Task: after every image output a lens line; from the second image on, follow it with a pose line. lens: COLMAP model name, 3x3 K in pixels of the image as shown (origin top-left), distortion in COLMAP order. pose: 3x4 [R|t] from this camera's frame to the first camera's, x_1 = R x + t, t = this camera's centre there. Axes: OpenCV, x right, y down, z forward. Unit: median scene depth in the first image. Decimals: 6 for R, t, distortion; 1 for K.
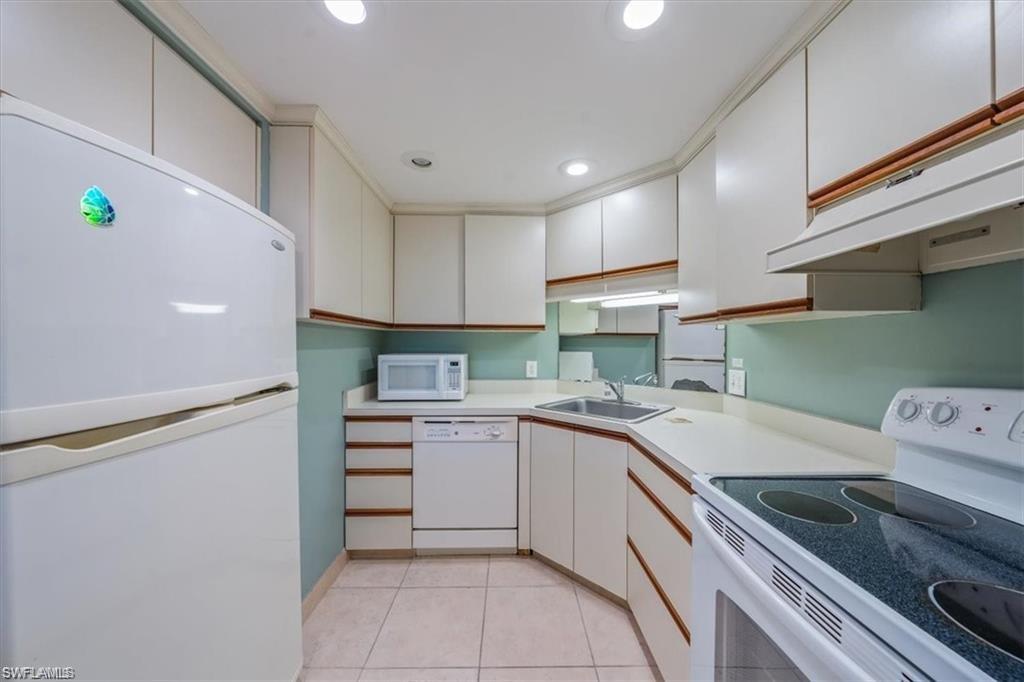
lens RADIAL K [[348.5, 0, 513.6], [0, 348.5, 339.5], [0, 0, 1]] dist [-0.004491, -0.000164]
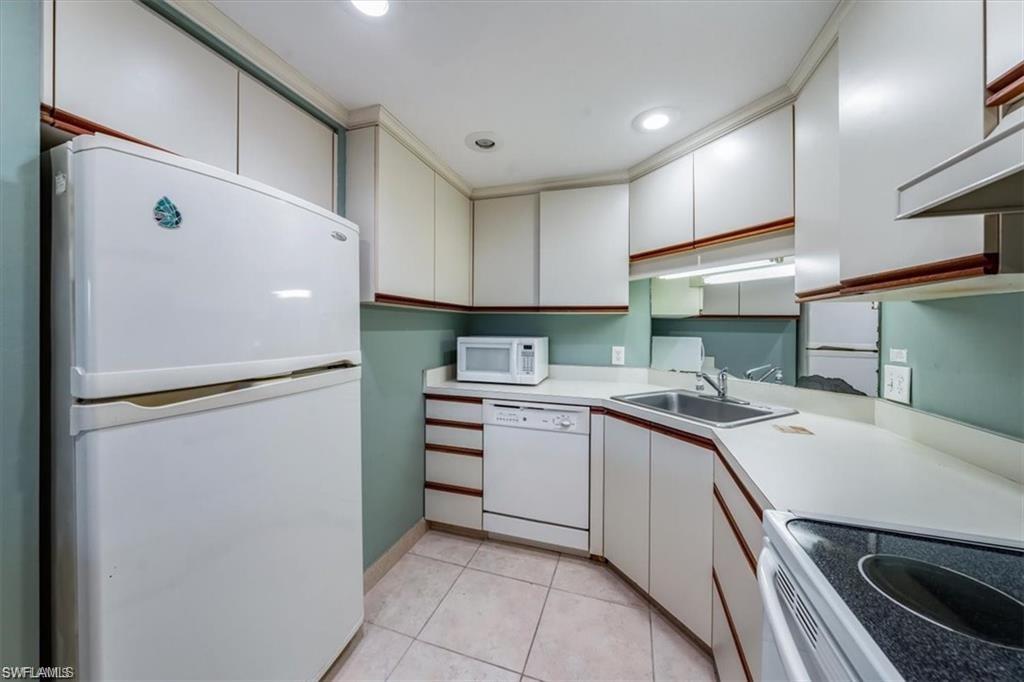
lens RADIAL K [[353.1, 0, 514.3], [0, 353.1, 322.5], [0, 0, 1]] dist [-0.002389, -0.000109]
pose [[0.945249, 0.002136, -0.326344, 0.127466], [-0.002740, 0.999995, -0.001392, 0.002902], [0.326339, 0.002210, 0.945250, 0.067943]]
